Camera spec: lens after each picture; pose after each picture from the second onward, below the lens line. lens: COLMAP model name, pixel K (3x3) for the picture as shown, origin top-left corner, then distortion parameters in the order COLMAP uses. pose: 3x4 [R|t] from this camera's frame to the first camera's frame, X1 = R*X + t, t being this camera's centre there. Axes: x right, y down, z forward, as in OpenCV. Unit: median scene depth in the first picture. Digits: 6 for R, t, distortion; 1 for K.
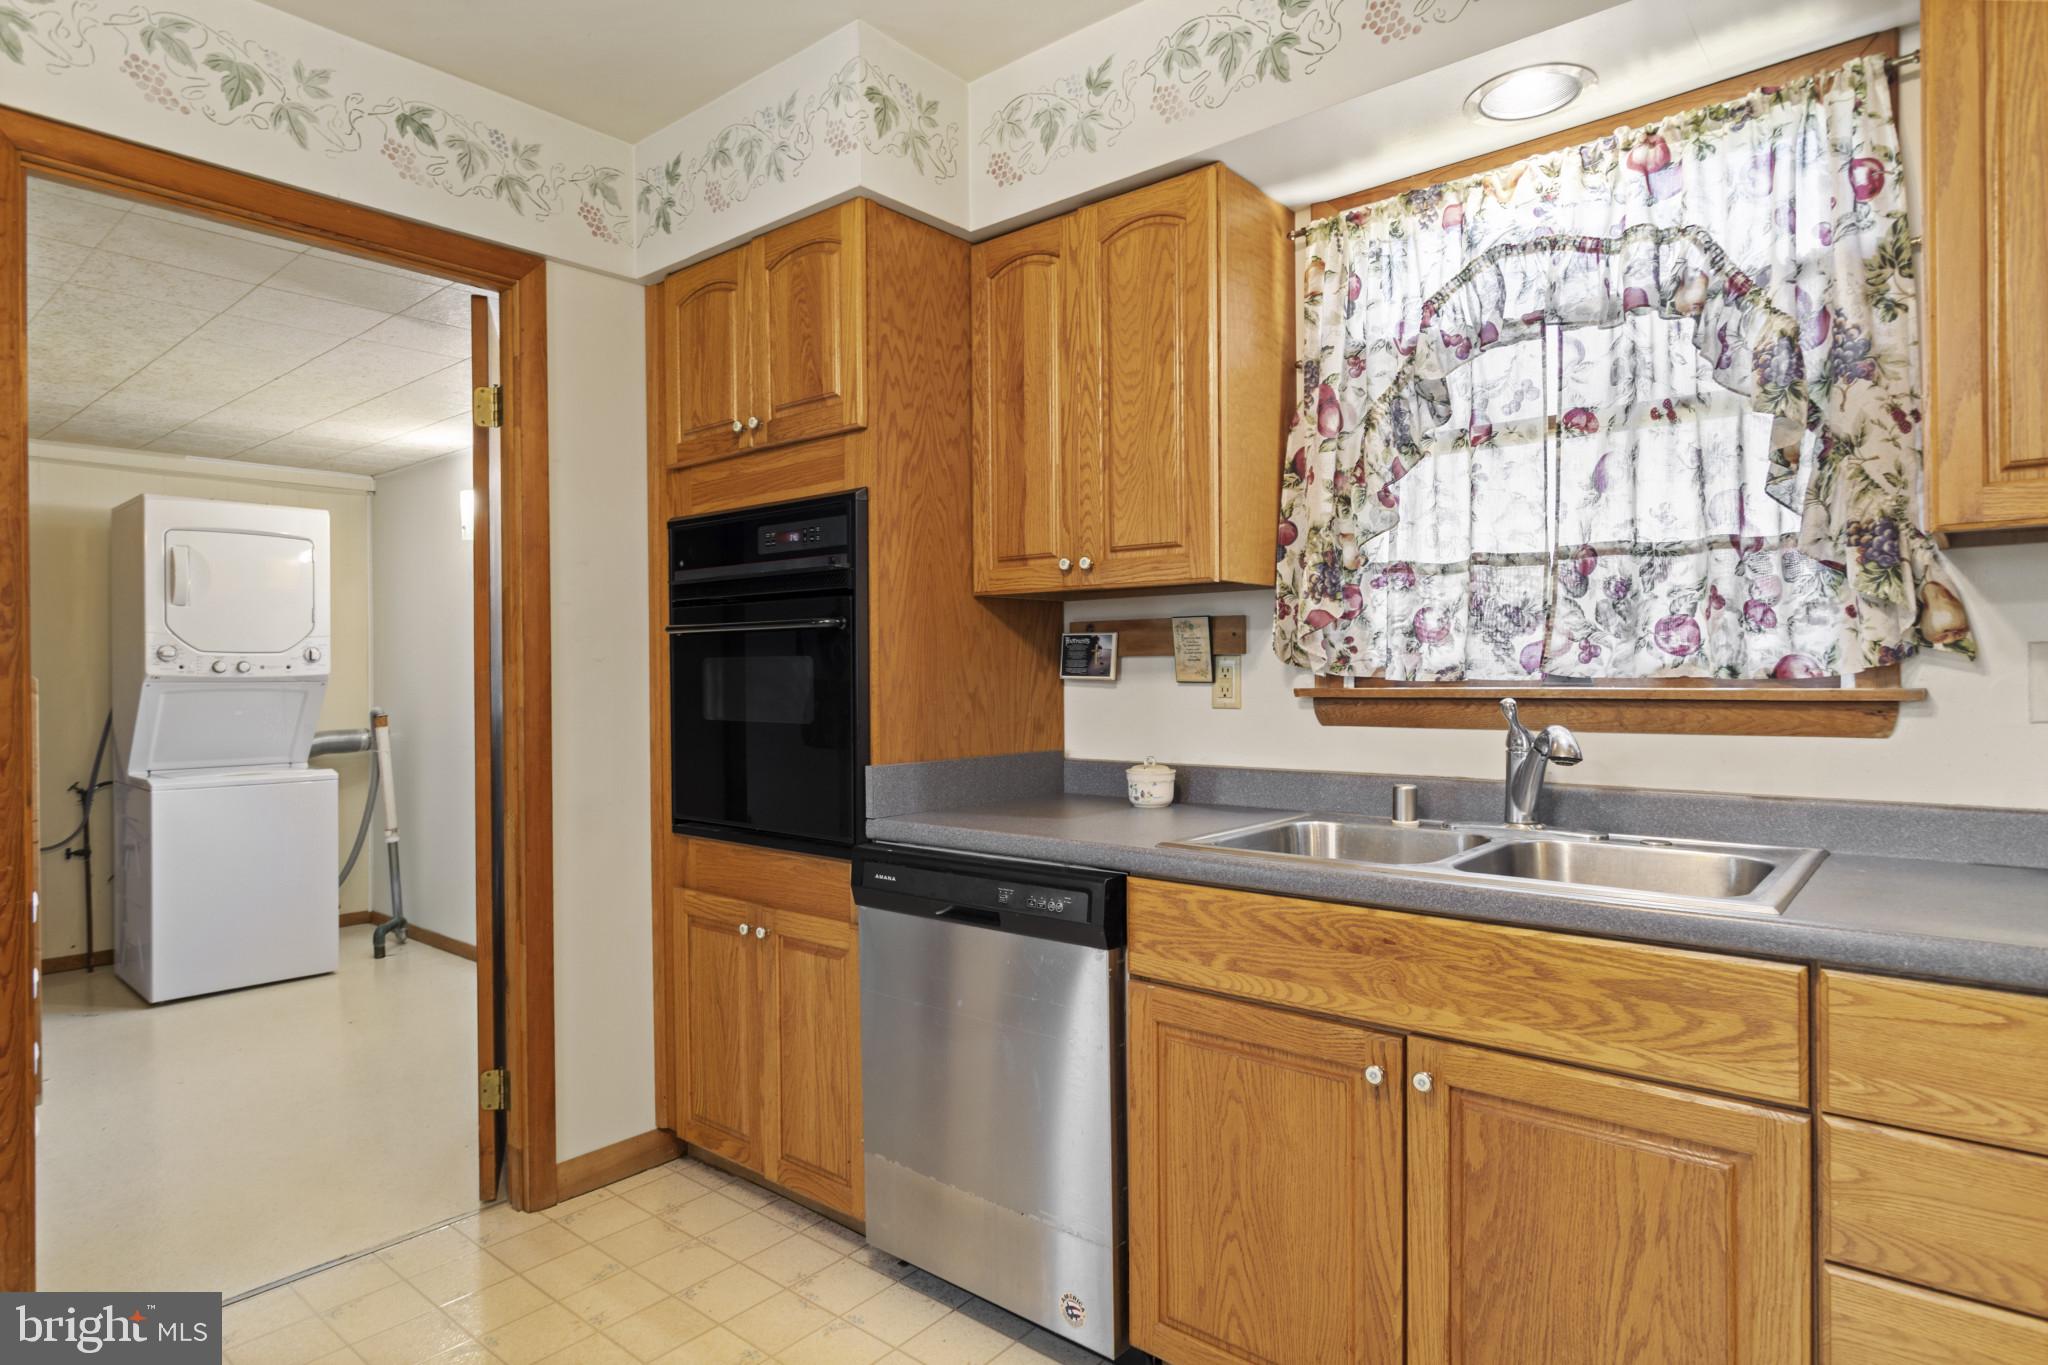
lens RADIAL K [[1129.9, 0, 1028.7], [0, 1129.9, 679.0], [0, 0, 1]] dist [-0.002929, 0.001893]
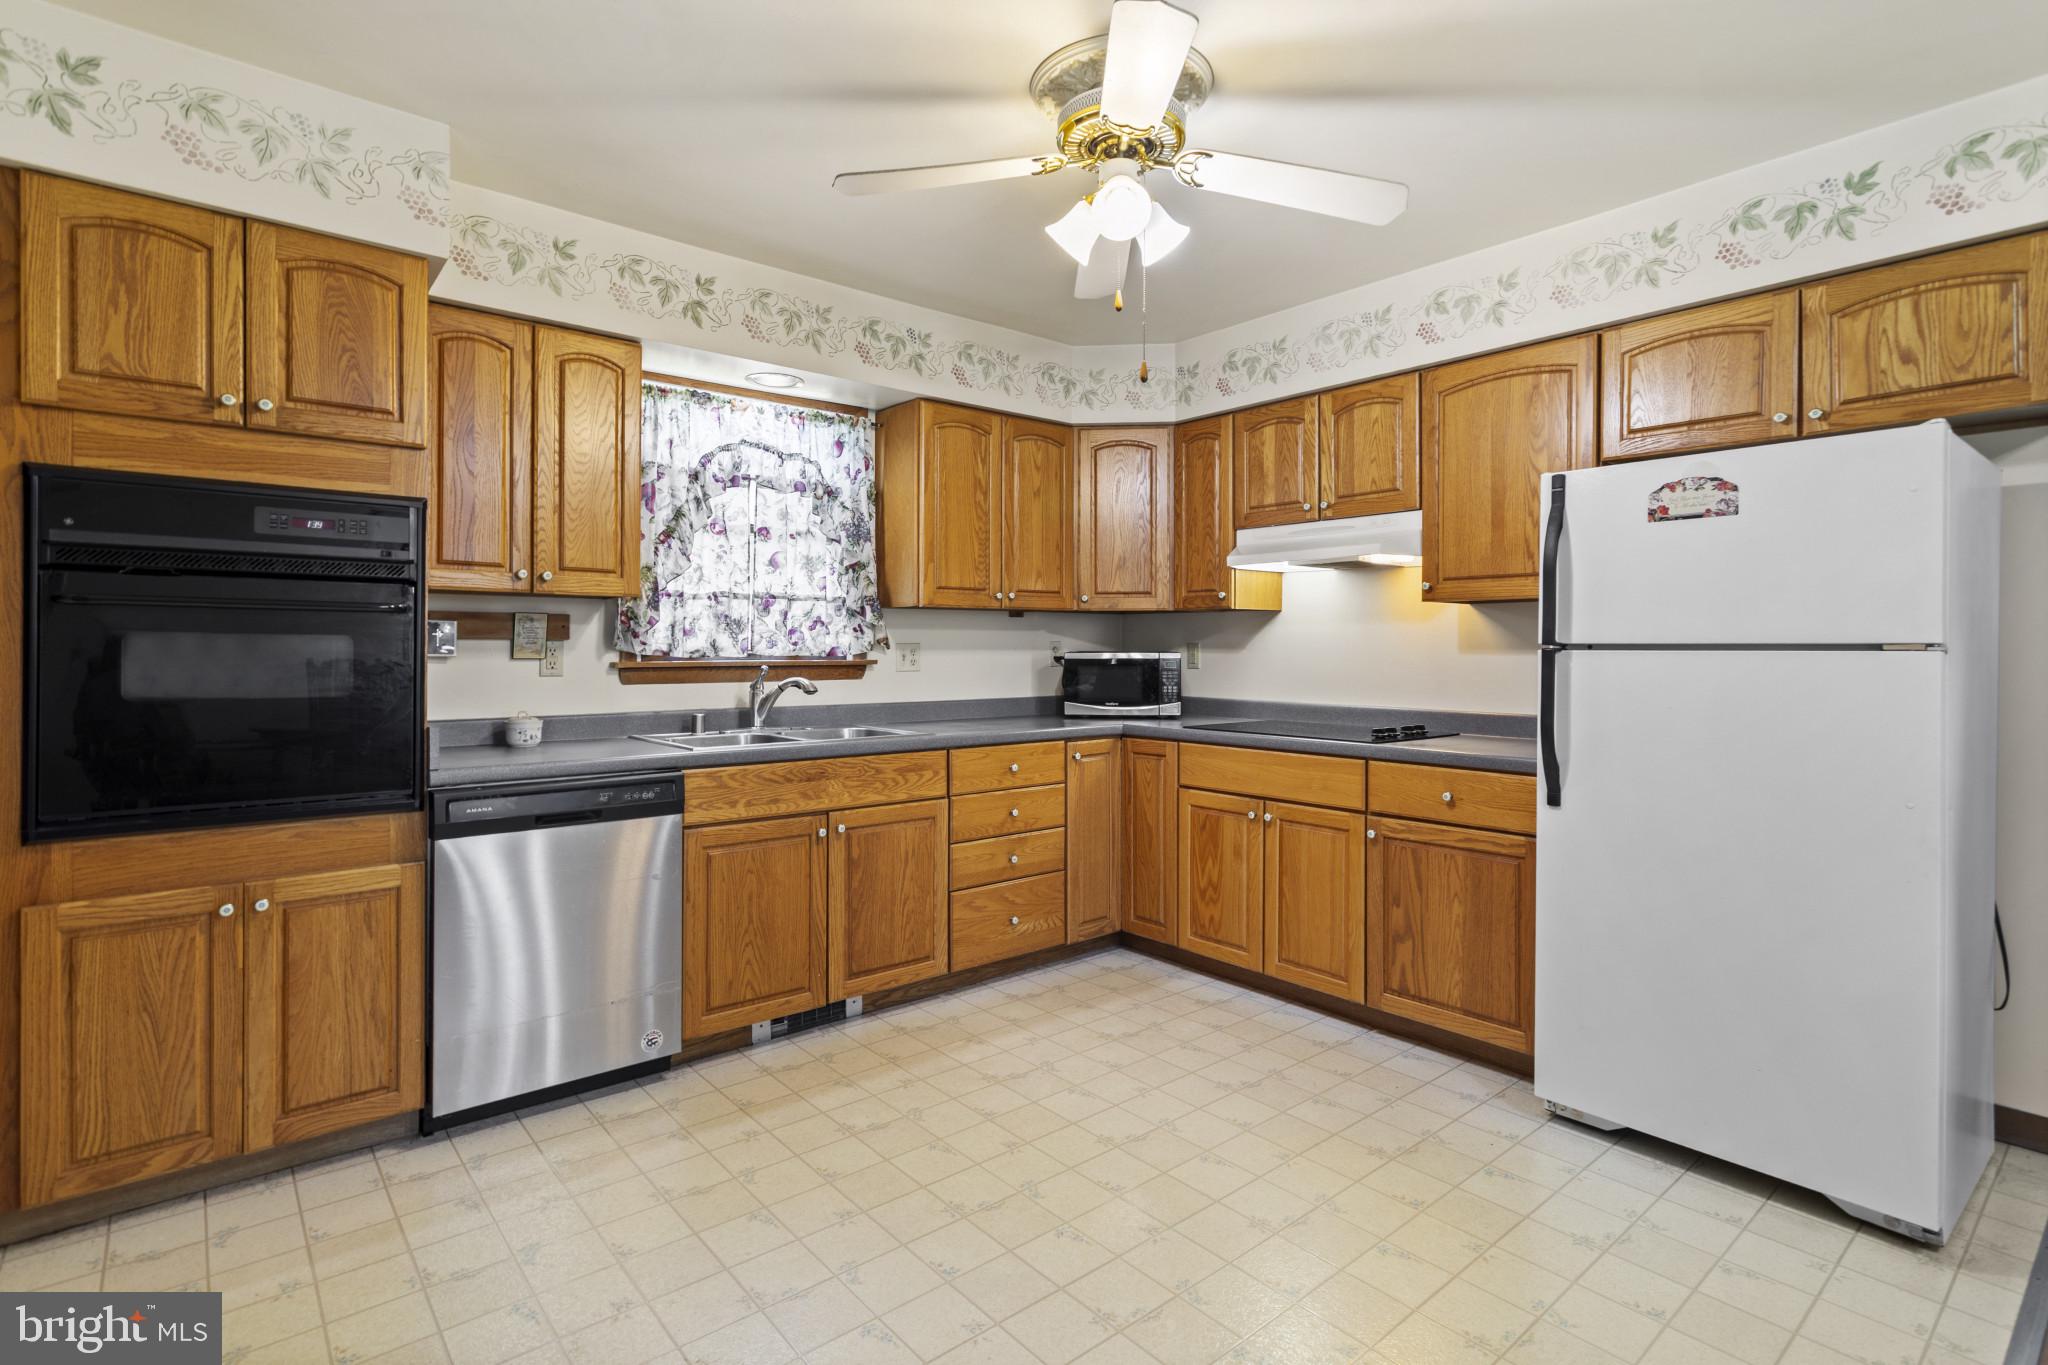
lens RADIAL K [[992.5, 0, 1024.8], [0, 992.5, 650.9], [0, 0, 1]] dist [0.003526, 0.000848]
pose [[0.173205, 0.006506, 0.984864, -1.262063], [0.000677, 0.999977, -0.006725, 0.002455], [-0.984886, 0.001831, 0.173197, 0.210547]]
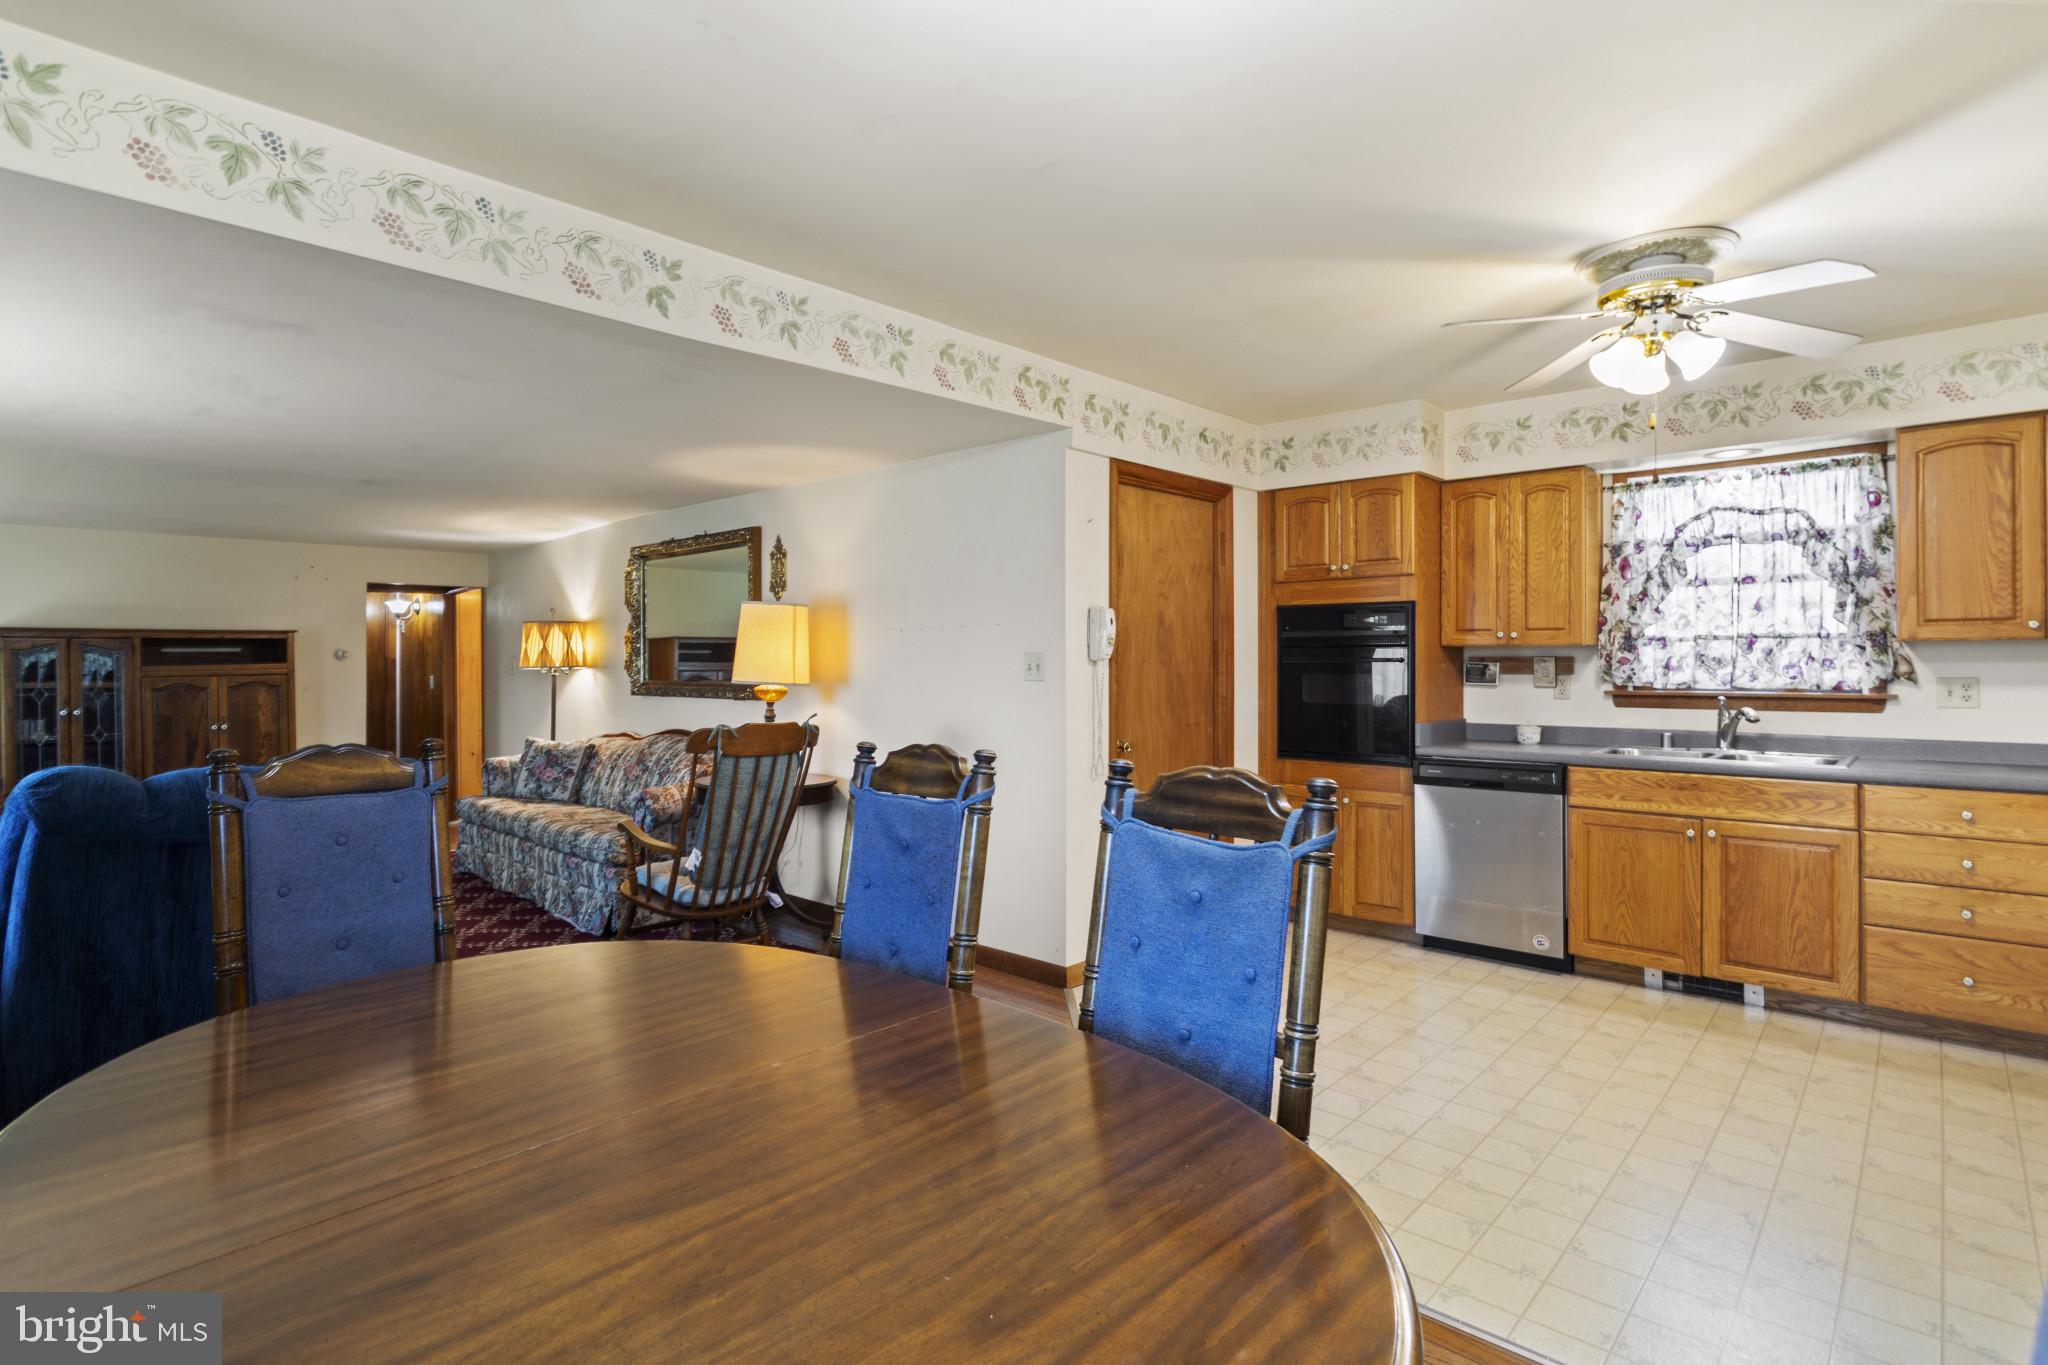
lens RADIAL K [[1031.8, 0, 1022.3], [0, 1031.8, 661.0], [0, 0, 1]] dist [0.005309, 0.000554]
pose [[0.999476, 0.006671, -0.031661, -1.007305], [-0.006876, 0.999956, -0.006364, -0.034702], [0.031617, 0.006579, 0.999478, -1.275679]]
